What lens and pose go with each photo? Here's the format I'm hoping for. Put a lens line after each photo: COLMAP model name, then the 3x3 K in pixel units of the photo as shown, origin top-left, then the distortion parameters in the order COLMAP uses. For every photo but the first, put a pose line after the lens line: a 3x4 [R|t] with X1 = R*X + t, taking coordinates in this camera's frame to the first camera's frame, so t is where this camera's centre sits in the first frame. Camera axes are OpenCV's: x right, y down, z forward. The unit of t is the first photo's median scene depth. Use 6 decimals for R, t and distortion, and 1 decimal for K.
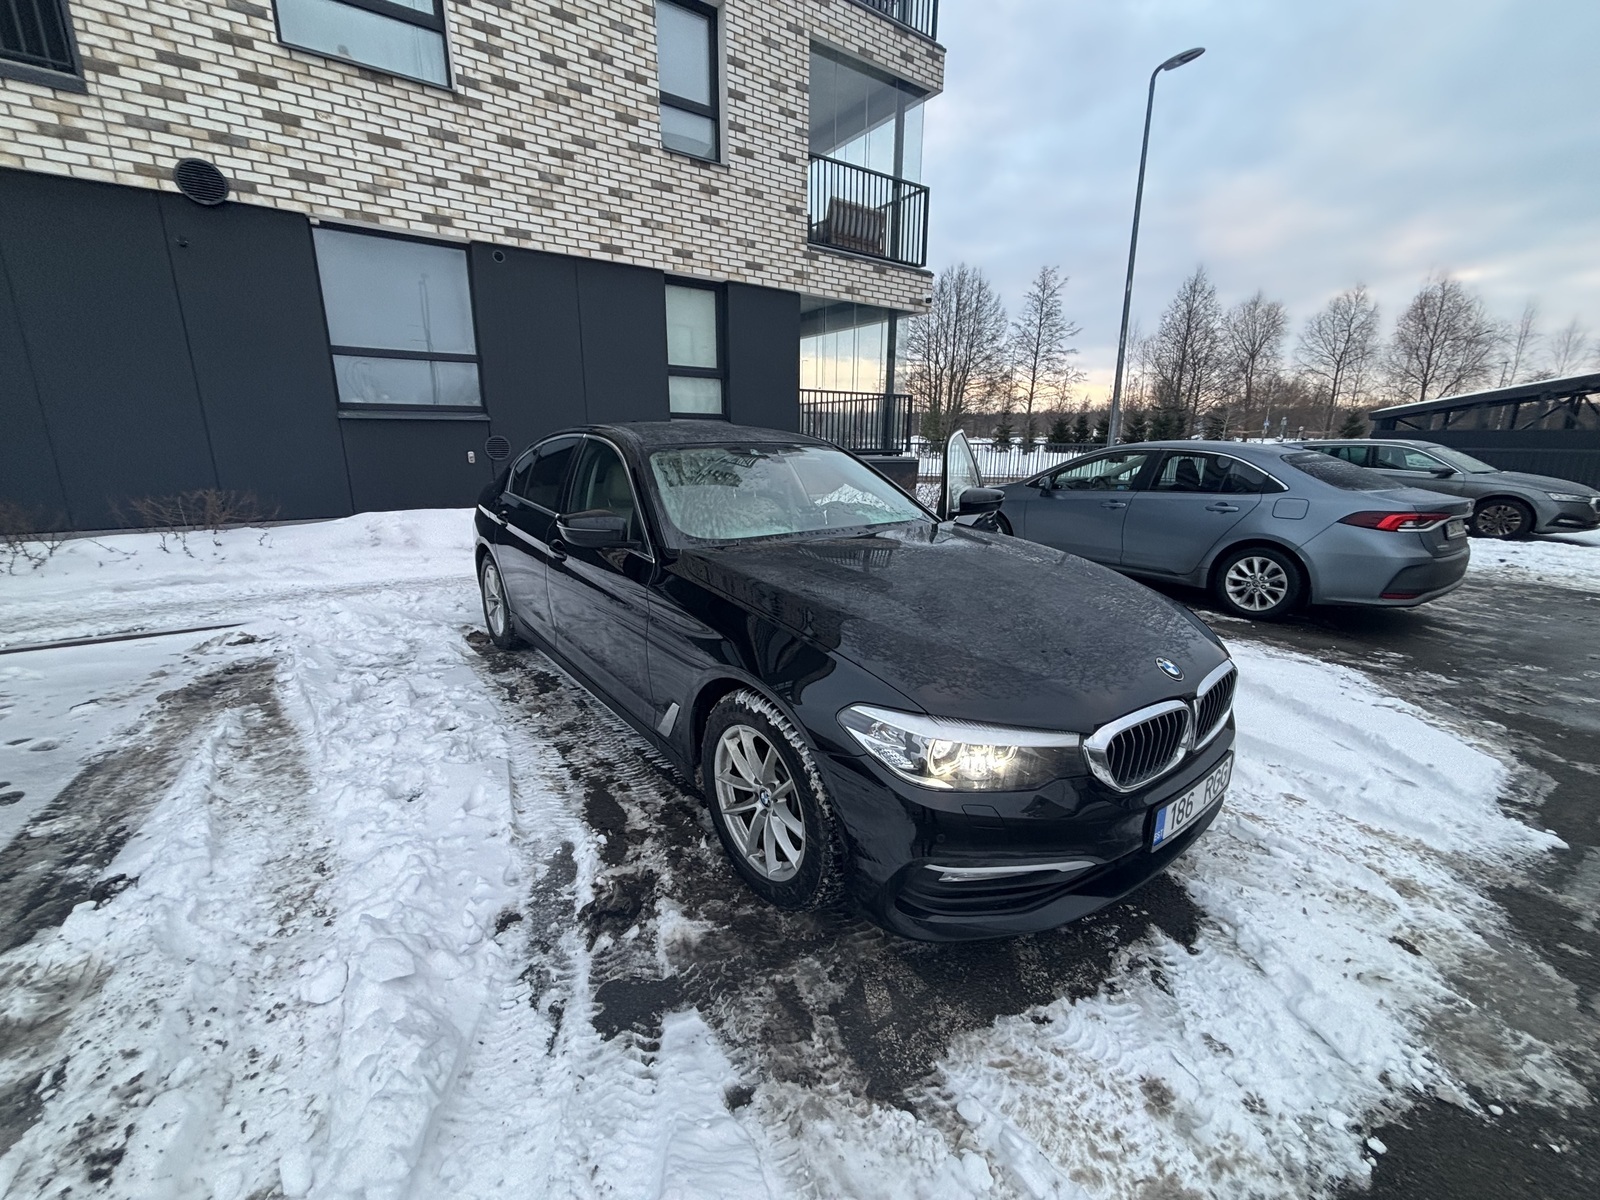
lens RADIAL K [[645.5, 0, 802.1], [0, 645.5, 602.1], [0, 0, 1]] dist [-0.007366, 0.000824]
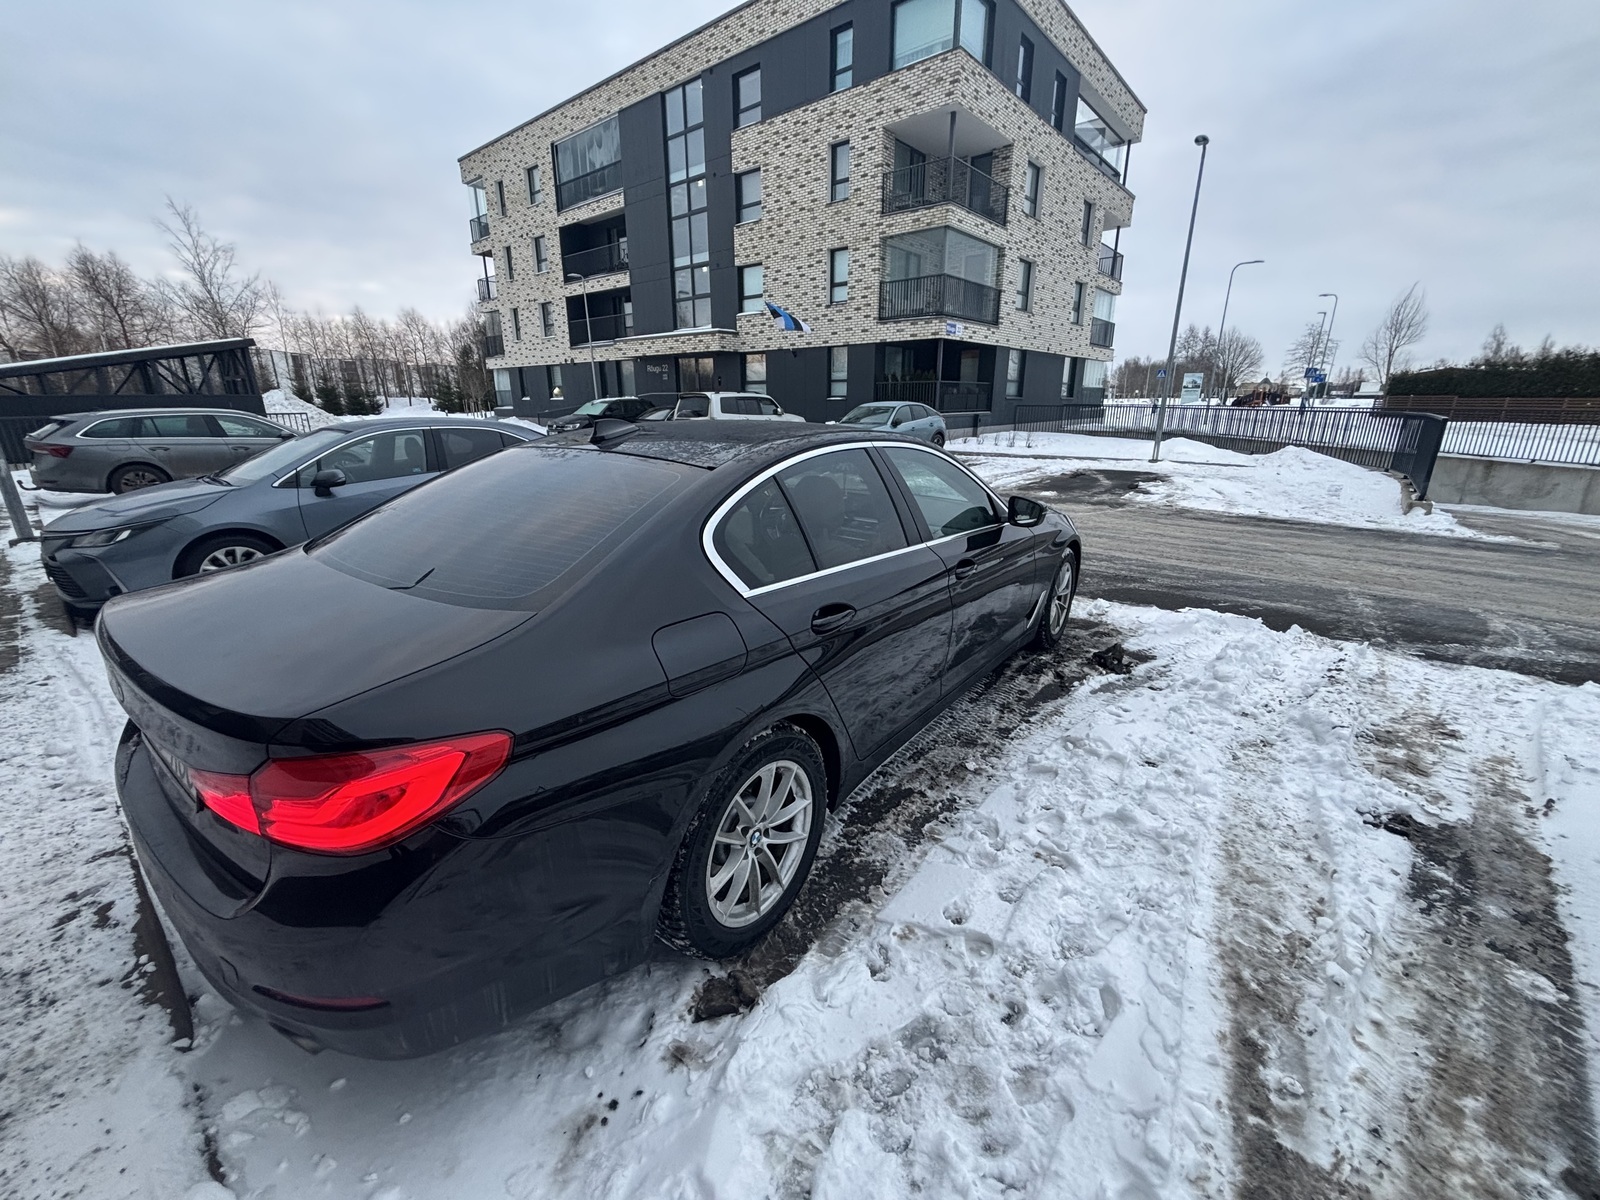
lens RADIAL K [[645.5, 0, 802.1], [0, 645.5, 602.1], [0, 0, 1]] dist [-0.007366, 0.000824]
pose [[-0.259470, -0.297538, 0.918774, -0.581764], [0.237556, 0.902463, 0.359344, -0.207689], [-0.936078, 0.311499, -0.163480, 0.691743]]
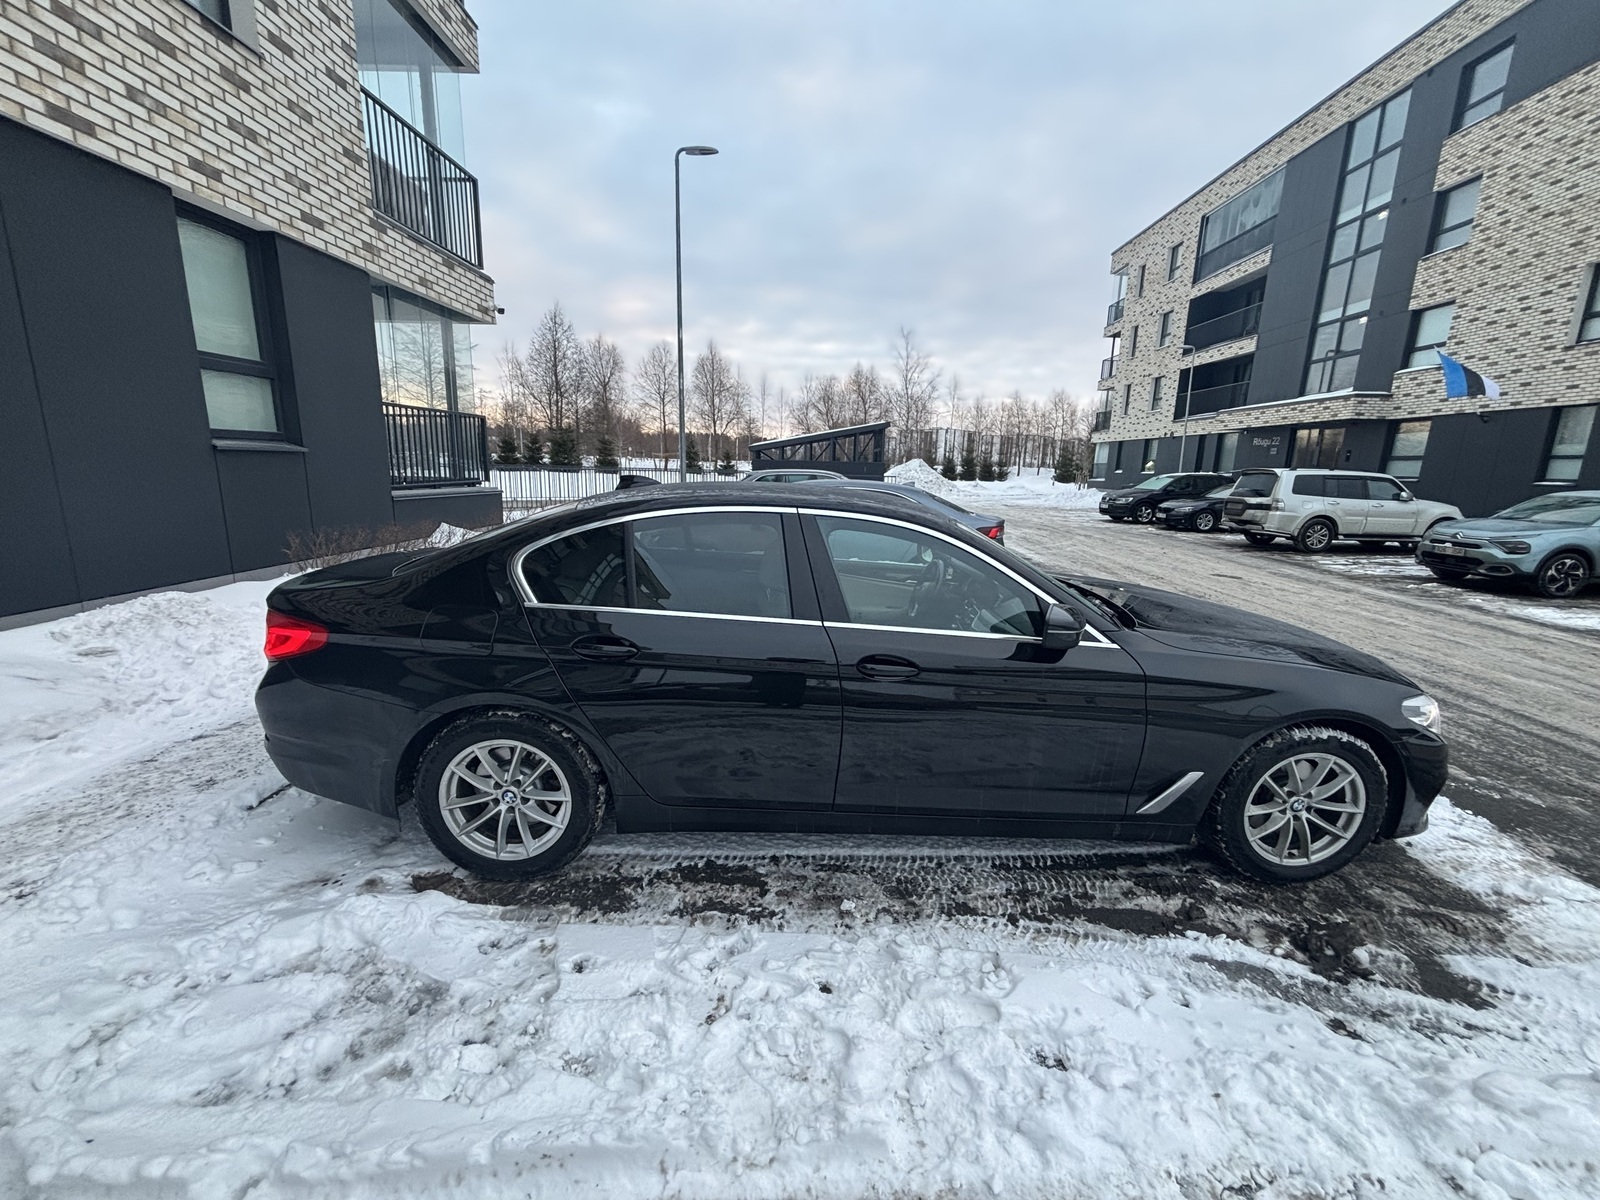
lens RADIAL K [[640.9, 0, 796.5], [0, 640.9, 603.6], [0, 0, 1]] dist [-0.001004, -0.000596]
pose [[0.597289, -0.163667, 0.785149, -0.509192], [0.176857, 0.981737, 0.070104, -0.113286], [-0.782284, 0.096987, 0.615326, 0.311245]]
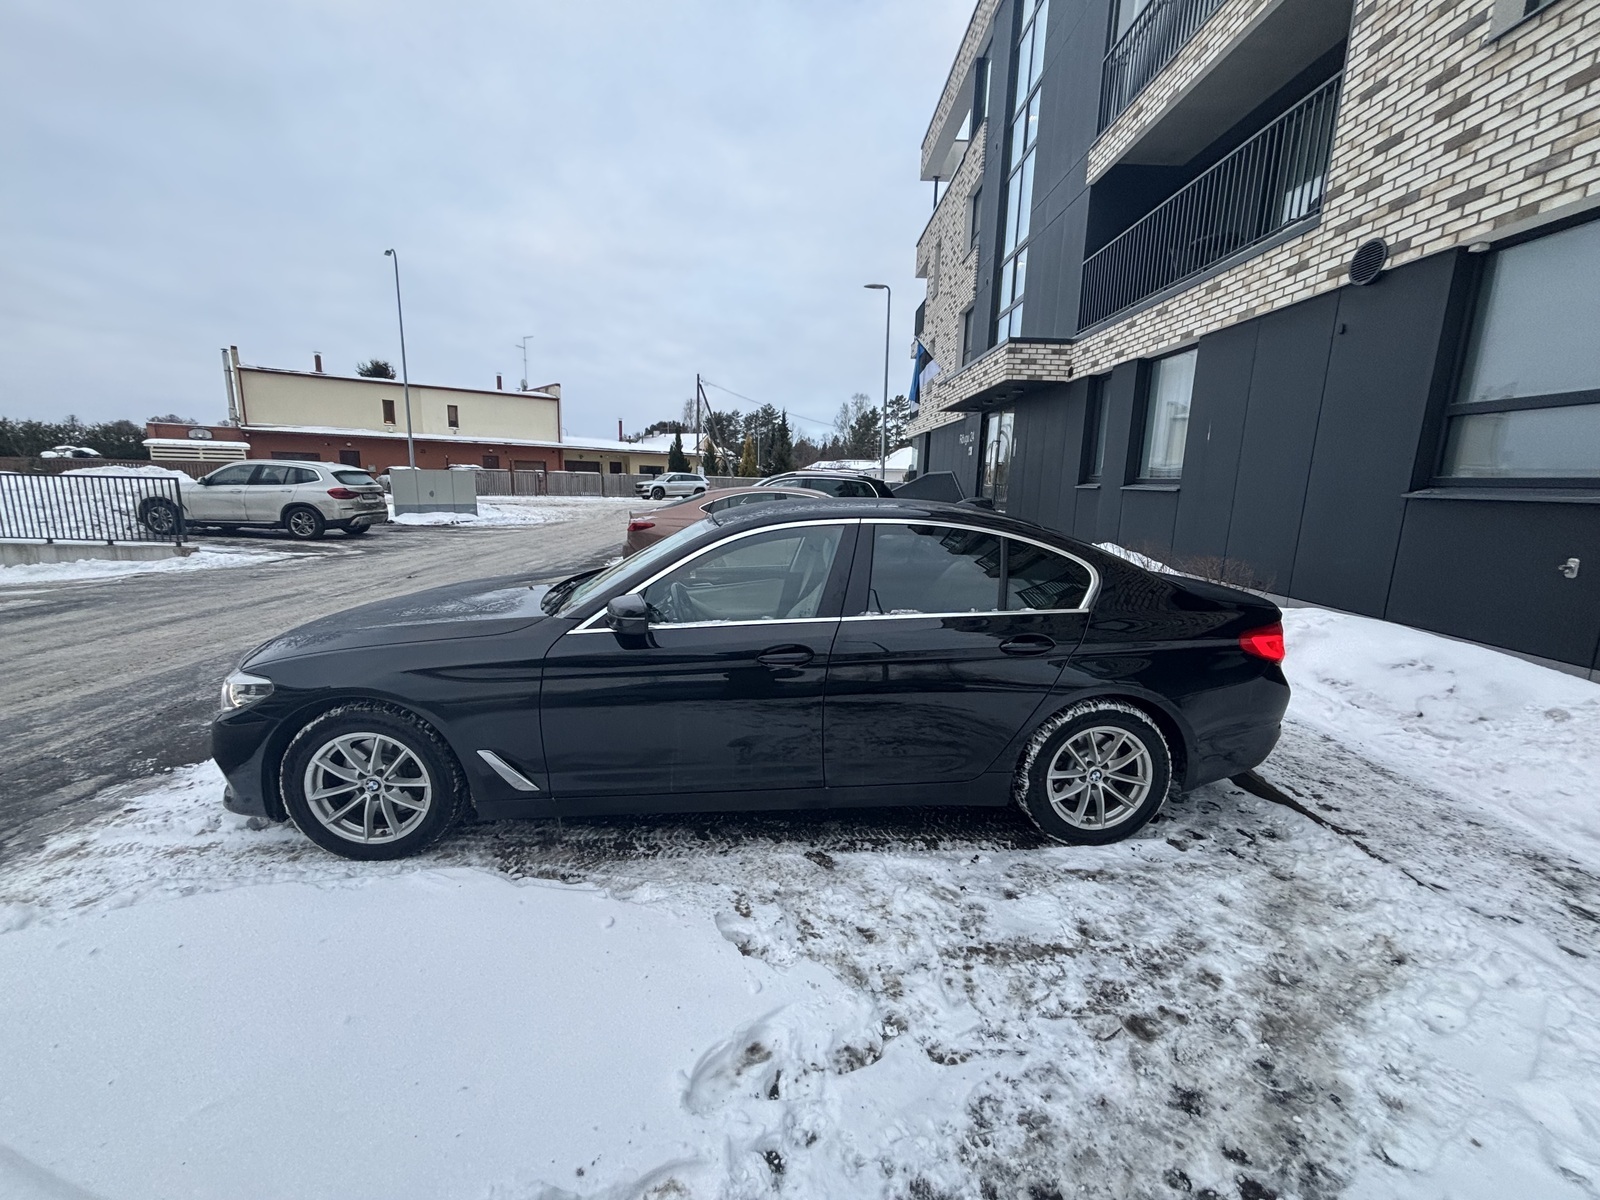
lens RADIAL K [[631.6, 0, 789.4], [0, 631.6, 600.9], [0, 0, 1]] dist [-0.001605, 0.000796]
pose [[-0.566815, 0.132427, -0.813132, 0.372949], [-0.234780, 0.920104, 0.313508, -0.251451], [0.789683, 0.368608, -0.490437, 0.877784]]
